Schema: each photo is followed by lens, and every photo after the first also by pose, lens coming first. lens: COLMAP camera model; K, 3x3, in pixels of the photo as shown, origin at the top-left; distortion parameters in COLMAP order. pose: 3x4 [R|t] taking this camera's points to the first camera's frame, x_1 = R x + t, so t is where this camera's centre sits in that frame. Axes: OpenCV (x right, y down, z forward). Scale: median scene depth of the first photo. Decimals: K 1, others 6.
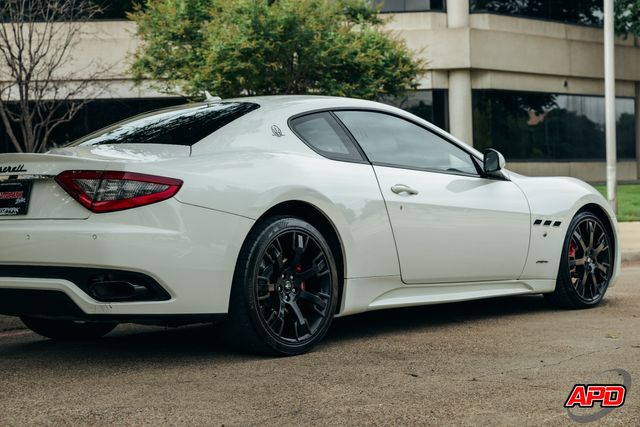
lens RADIAL K [[1230.3, 0, 300.6], [0, 1230.3, 213.7], [0, 0, 1]] dist [0.144471, 0.147252]
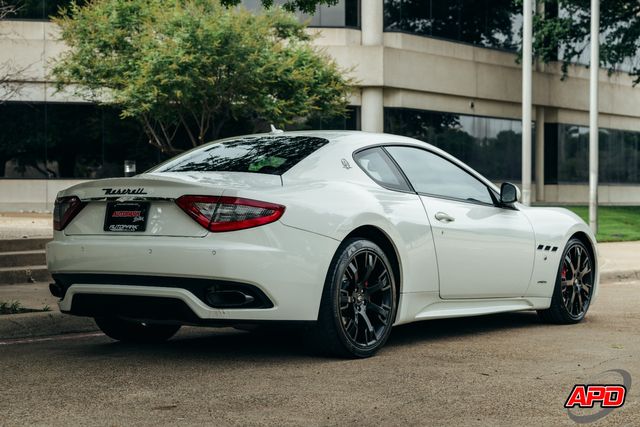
lens RADIAL K [[1287.5, 0, 321.5], [0, 1287.5, 214.4], [0, 0, 1]] dist [0.130489, 0.392358]
pose [[0.992541, 0.029159, 0.118373, -0.154869], [-0.028171, 0.999553, -0.010009, -0.005909], [-0.118612, 0.006600, 0.992919, -0.165655]]
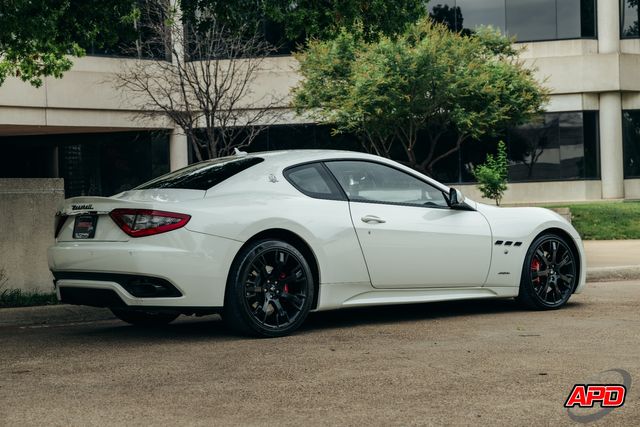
lens RADIAL K [[1177.3, 0, 296.4], [0, 1177.3, 213.8], [0, 0, 1]] dist [0.122886, 0.019247]
pose [[0.983942, 0.001658, -0.178483, 0.208835], [-0.002946, 0.999971, -0.006954, -0.014693], [0.178466, 0.007368, 0.983918, -0.269737]]
